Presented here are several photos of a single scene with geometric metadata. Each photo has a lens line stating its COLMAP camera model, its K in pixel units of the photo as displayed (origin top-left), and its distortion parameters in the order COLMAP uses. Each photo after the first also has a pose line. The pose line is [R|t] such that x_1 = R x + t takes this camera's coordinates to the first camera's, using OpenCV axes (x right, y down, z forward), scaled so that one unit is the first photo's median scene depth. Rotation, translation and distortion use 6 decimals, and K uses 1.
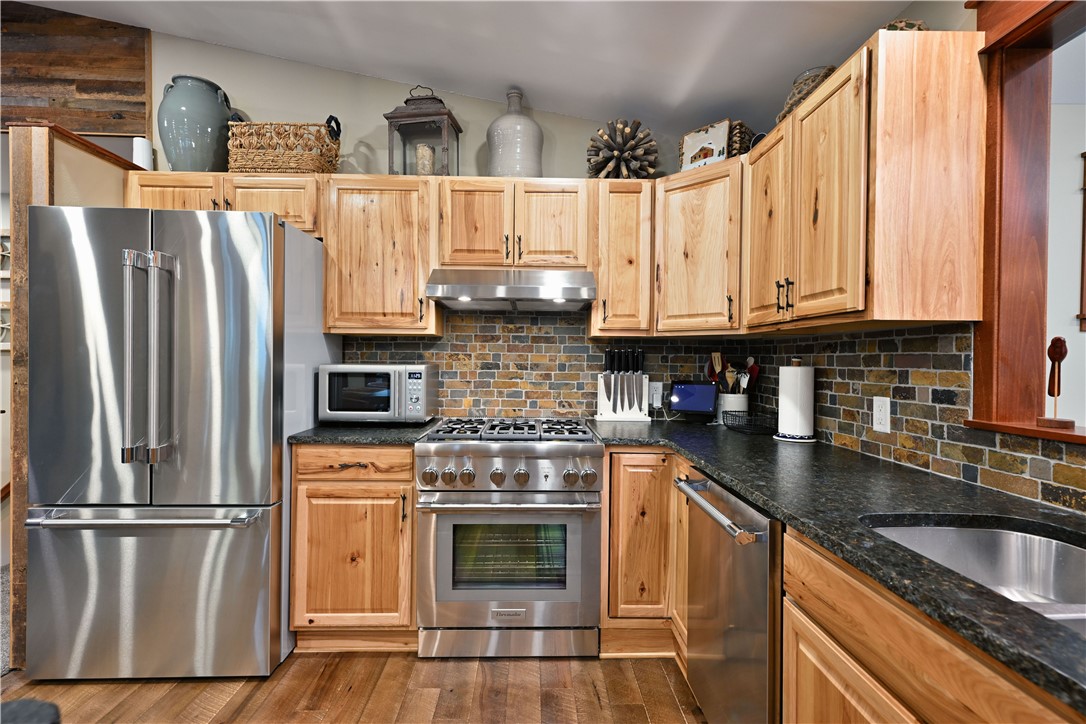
lens RADIAL K [[481.0, 0, 538.9], [0, 481.0, 362.4], [0, 0, 1]] dist [0.010759, -0.000102]
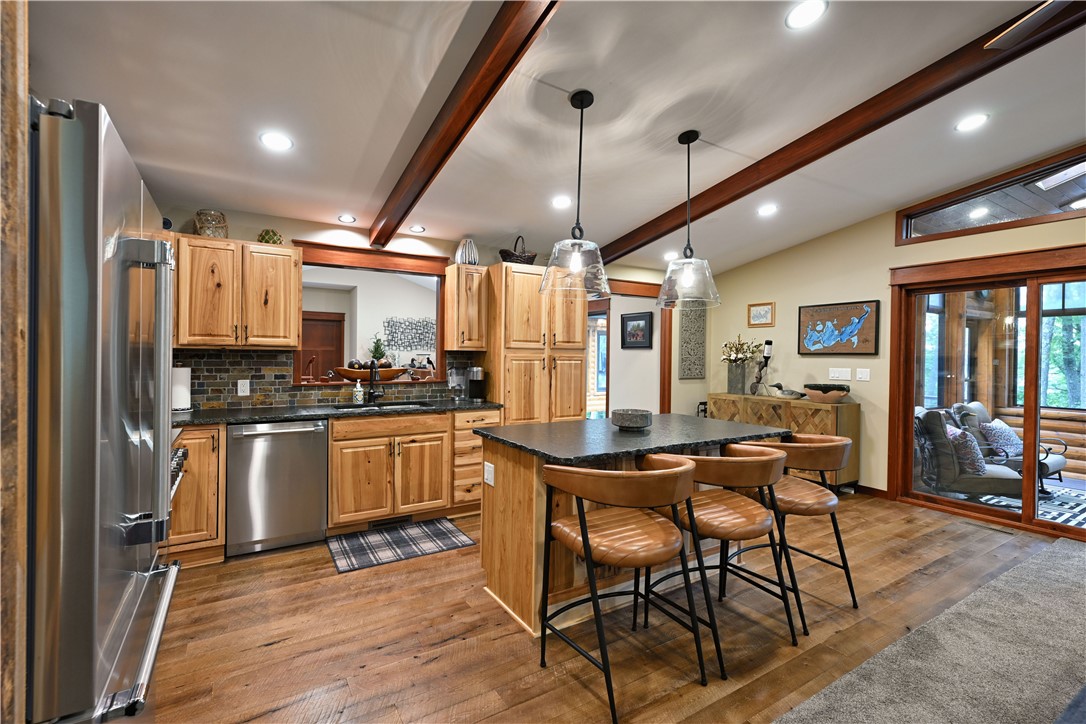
lens RADIAL K [[491.9, 0, 543.8], [0, 491.9, 358.1], [0, 0, 1]] dist [-0.001127, -0.000188]
pose [[-0.516272, -0.022966, 0.856117, -1.588670], [-0.012652, 0.999736, 0.019189, -0.073275], [-0.856331, -0.000925, -0.516426, 0.812283]]
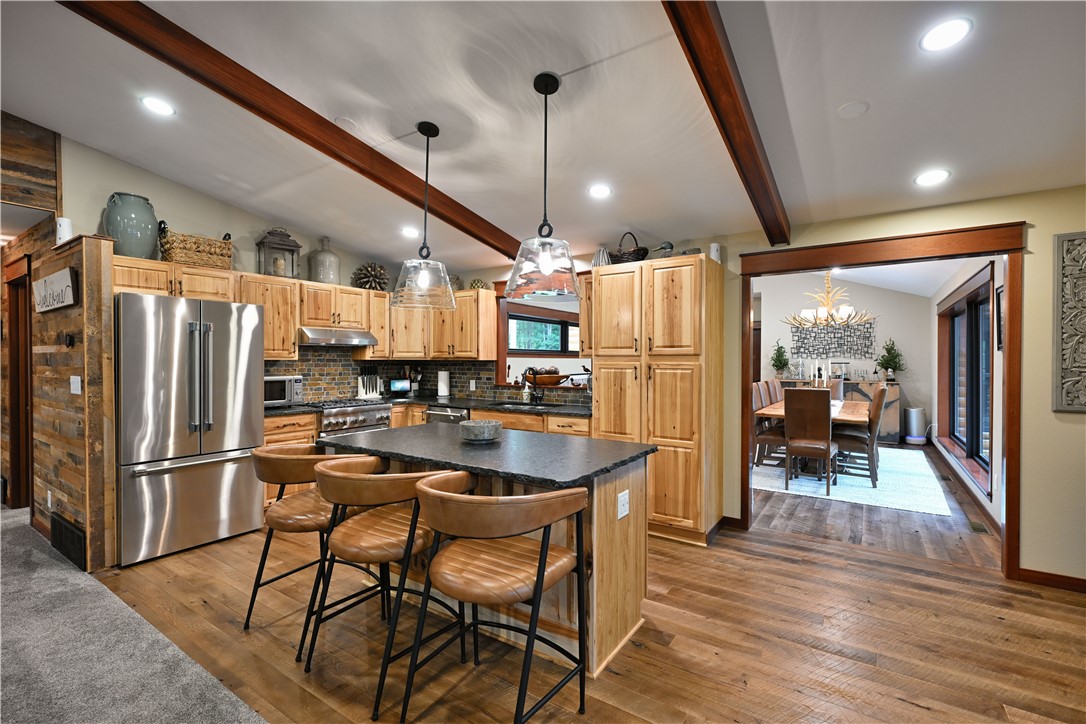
lens RADIAL K [[481.0, 0, 538.9], [0, 481.0, 362.4], [0, 0, 1]] dist [0.010759, -0.000102]
pose [[0.579421, -0.014670, 0.814896, -1.451474], [0.009031, 0.999892, 0.011578, -0.071871], [-0.814978, 0.000651, 0.579491, -1.094331]]
